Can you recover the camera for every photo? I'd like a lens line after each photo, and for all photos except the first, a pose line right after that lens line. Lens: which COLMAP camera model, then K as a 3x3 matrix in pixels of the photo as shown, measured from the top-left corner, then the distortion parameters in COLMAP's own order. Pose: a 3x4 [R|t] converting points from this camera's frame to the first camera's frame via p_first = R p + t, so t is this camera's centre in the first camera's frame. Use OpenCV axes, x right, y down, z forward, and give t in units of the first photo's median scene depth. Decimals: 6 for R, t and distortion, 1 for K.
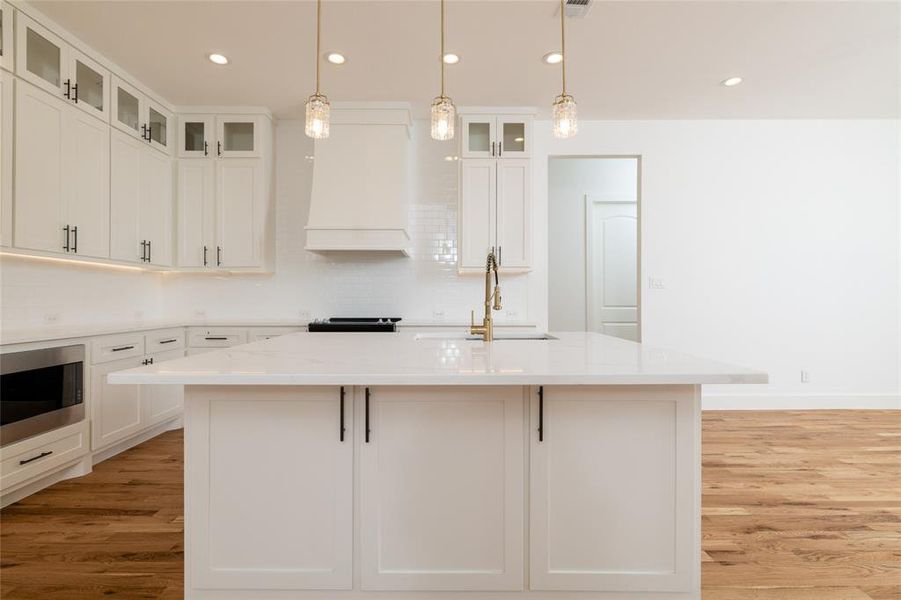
lens RADIAL K [[454.5, 0, 449.8], [0, 454.5, 301.6], [0, 0, 1]] dist [0.002863, 0.001039]
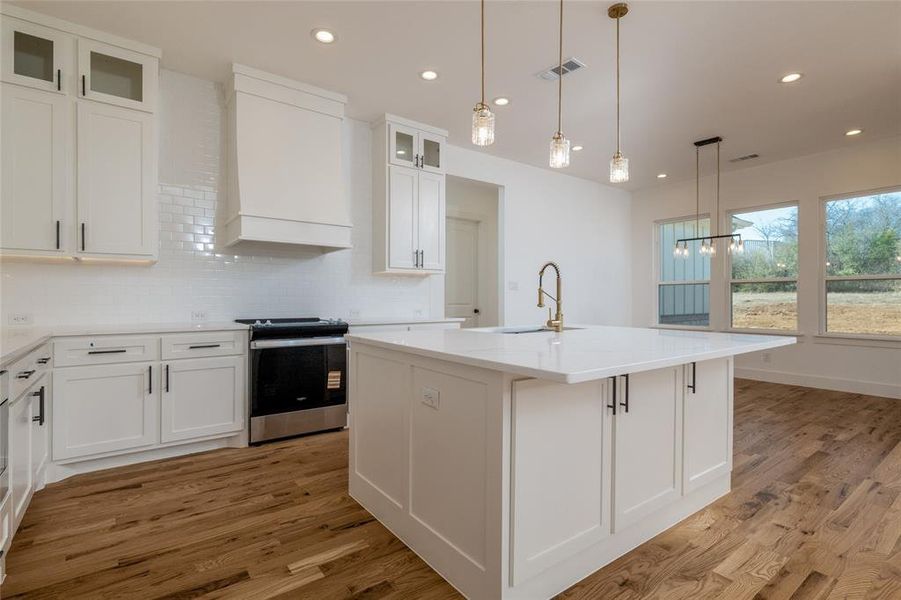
lens RADIAL K [[433.7, 0, 451.3], [0, 433.7, 299.1], [0, 0, 1]] dist [0.009286, -0.000807]
pose [[0.807212, 0.002322, 0.590257, -0.449173], [0.000685, 0.999988, -0.004871, 0.001205], [-0.590261, 0.004336, 0.807201, 0.111712]]
